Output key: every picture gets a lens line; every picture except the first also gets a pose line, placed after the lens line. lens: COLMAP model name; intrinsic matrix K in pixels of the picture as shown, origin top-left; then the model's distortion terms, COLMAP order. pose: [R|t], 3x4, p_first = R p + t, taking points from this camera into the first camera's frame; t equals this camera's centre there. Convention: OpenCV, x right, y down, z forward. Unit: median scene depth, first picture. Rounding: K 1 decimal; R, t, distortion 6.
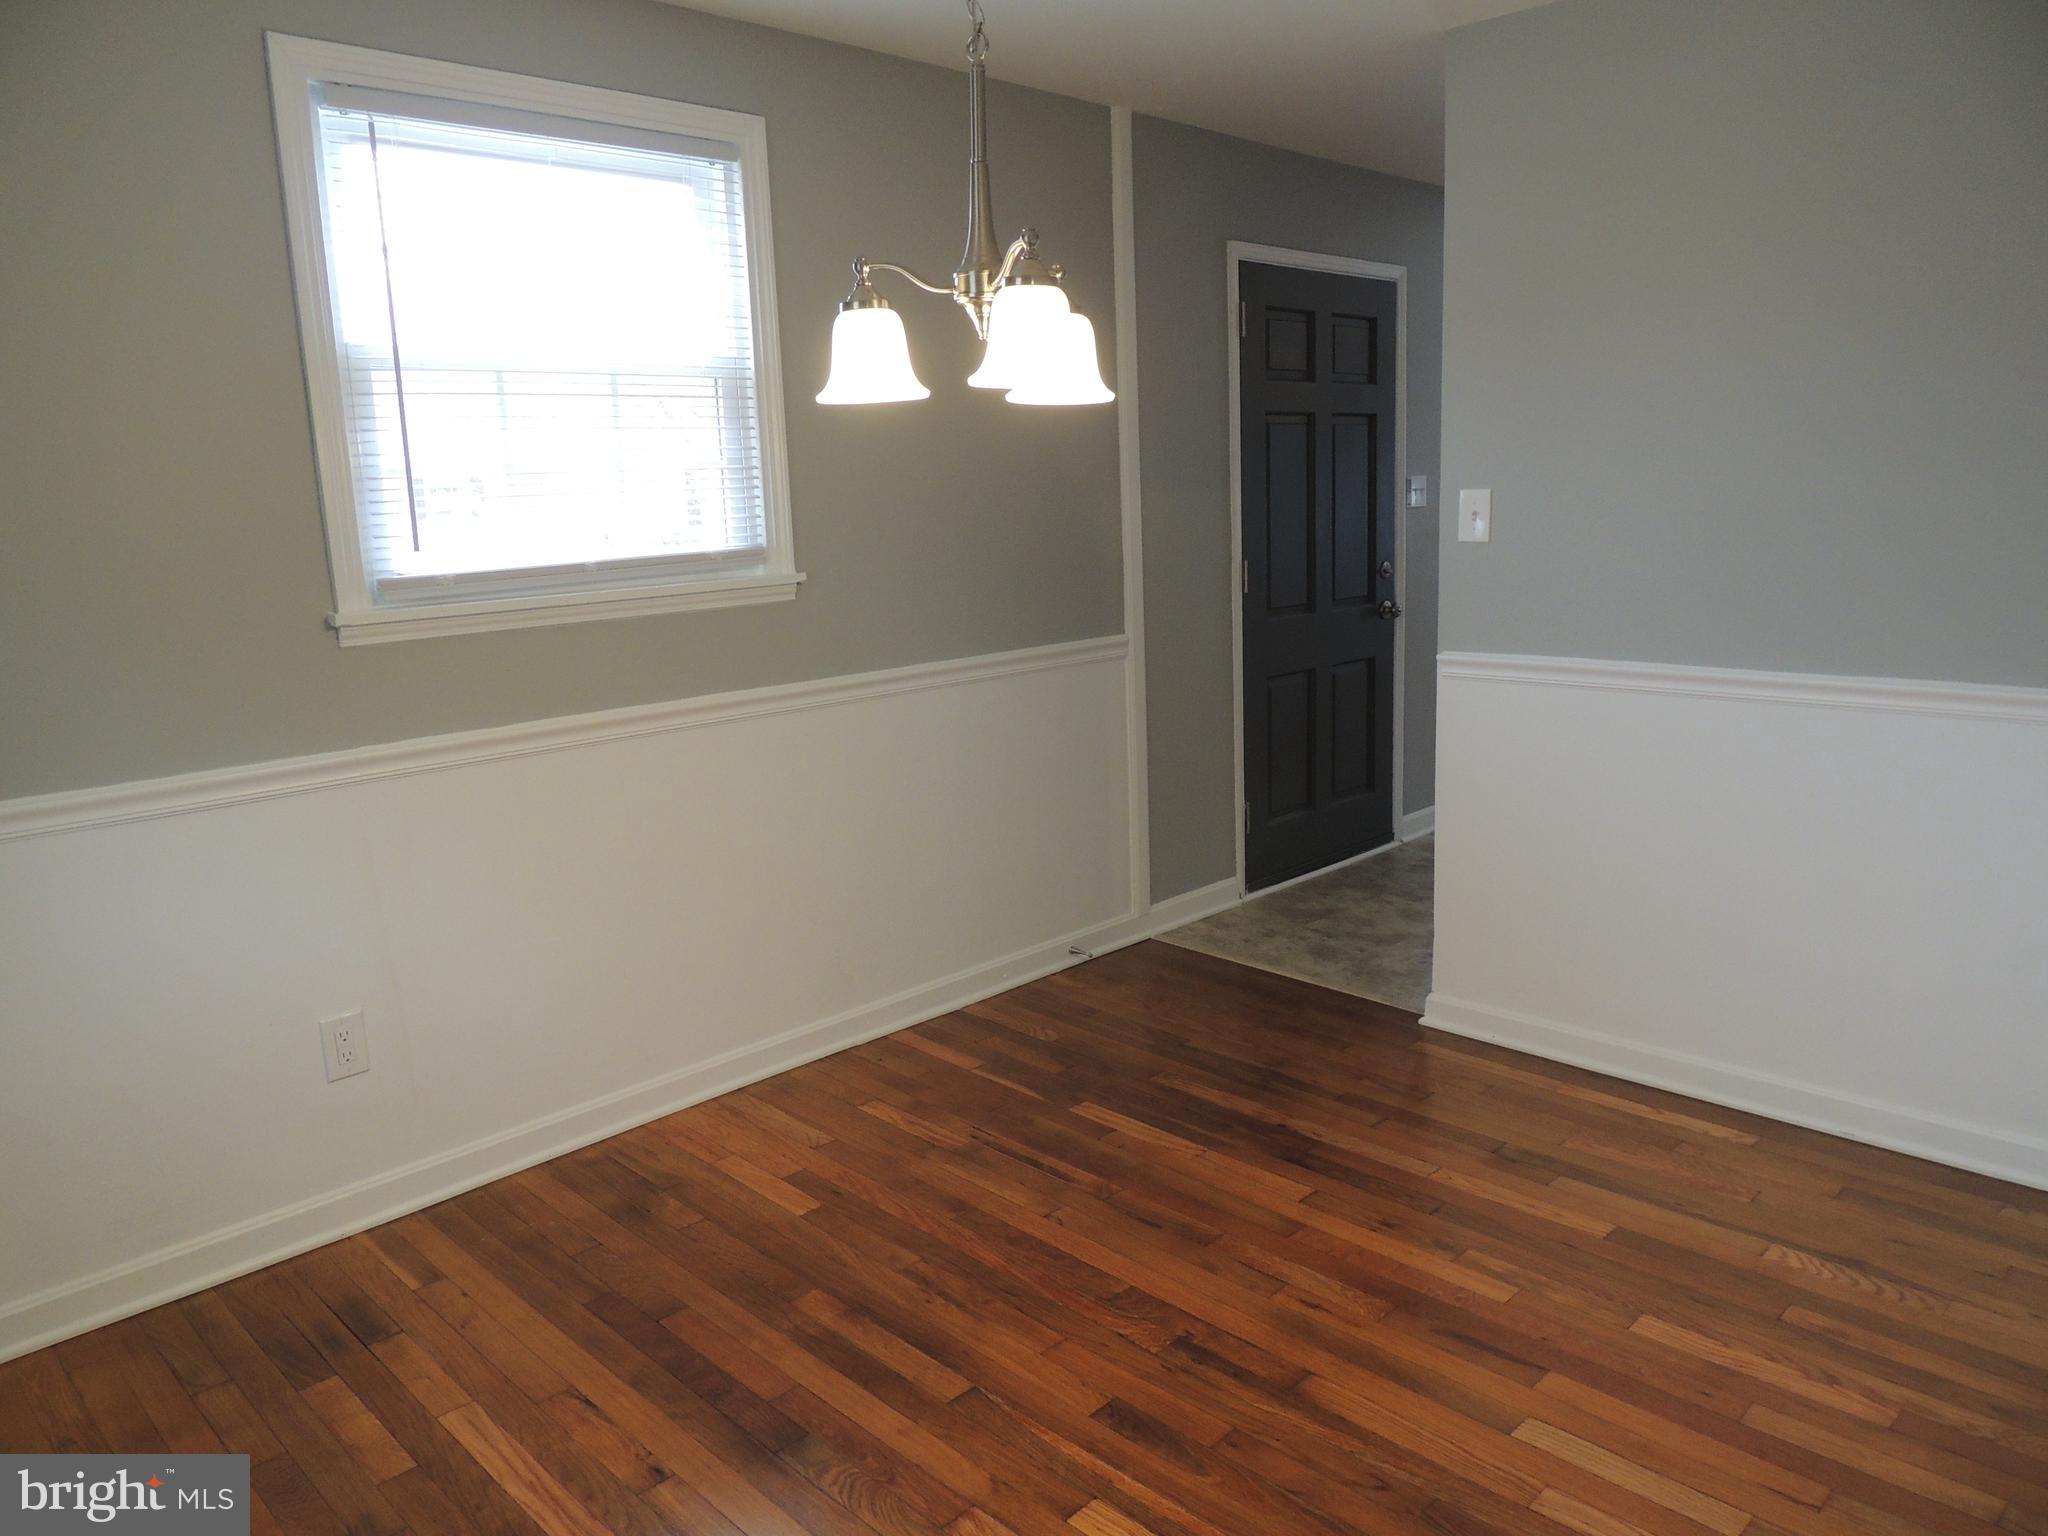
lens RADIAL K [[1465.2, 0, 1022.2], [0, 1465.2, 766.8], [0, 0, 1]] dist [-0.024510, 0.013077]
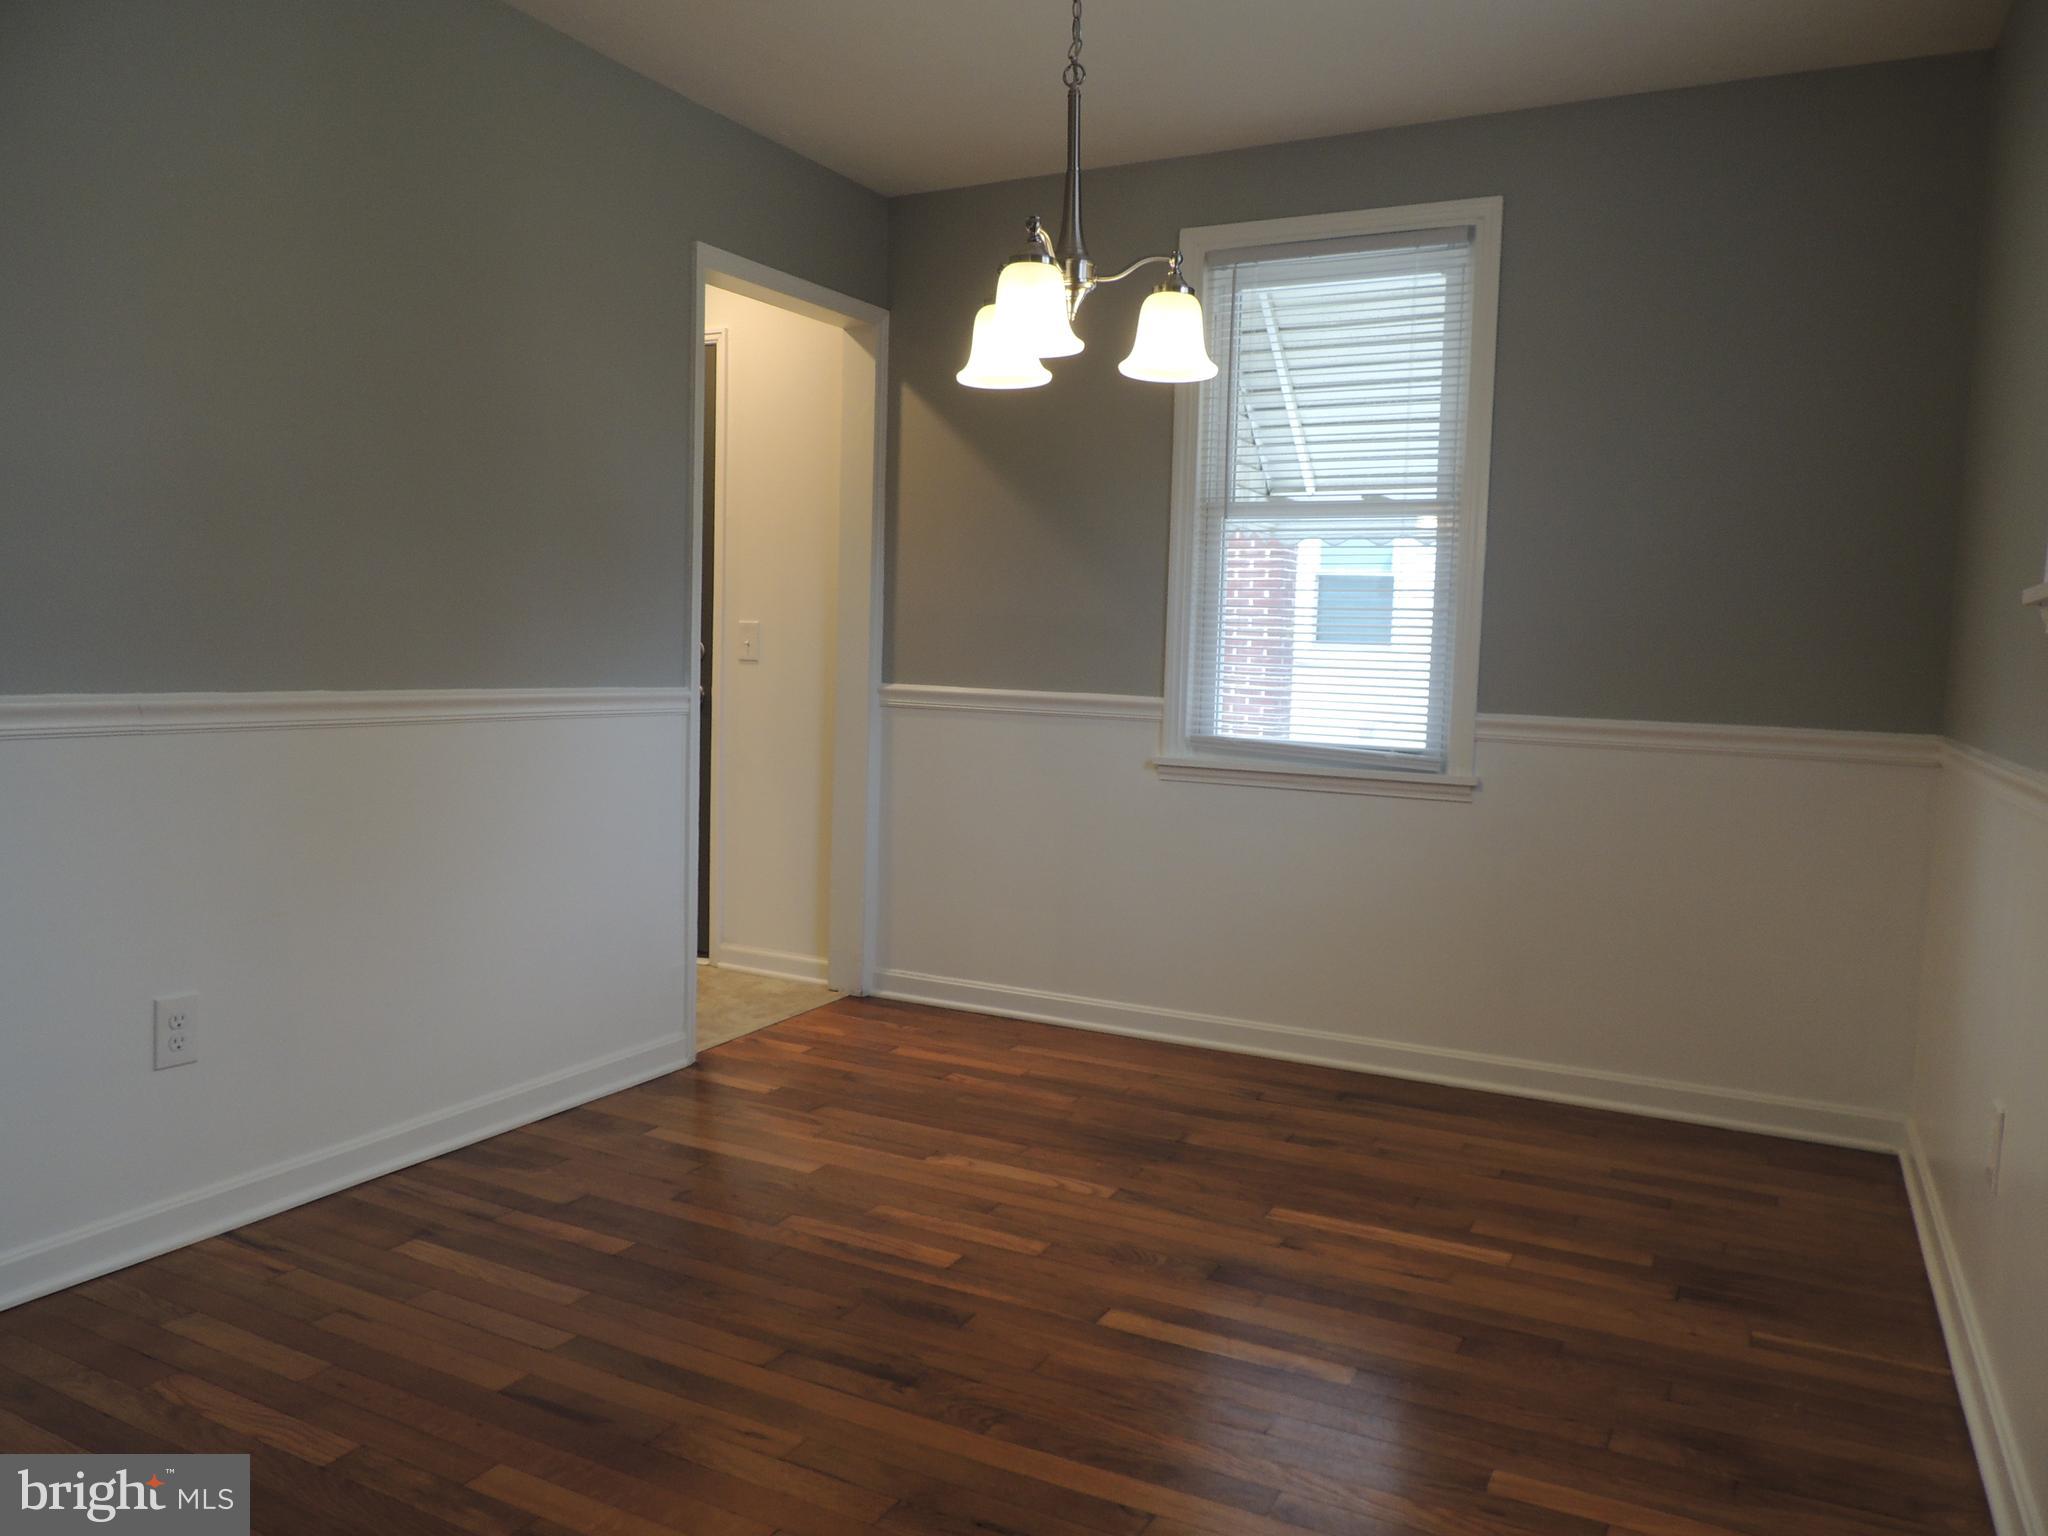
lens RADIAL K [[1465.2, 0, 1024.3], [0, 1465.2, 756.5], [0, 0, 1]] dist [-0.024510, 0.013077]
pose [[-0.953134, 0.025732, -0.301453, 0.310533], [-0.057040, 0.963225, 0.262570, -0.220544], [0.297124, 0.267459, -0.916615, 1.805690]]
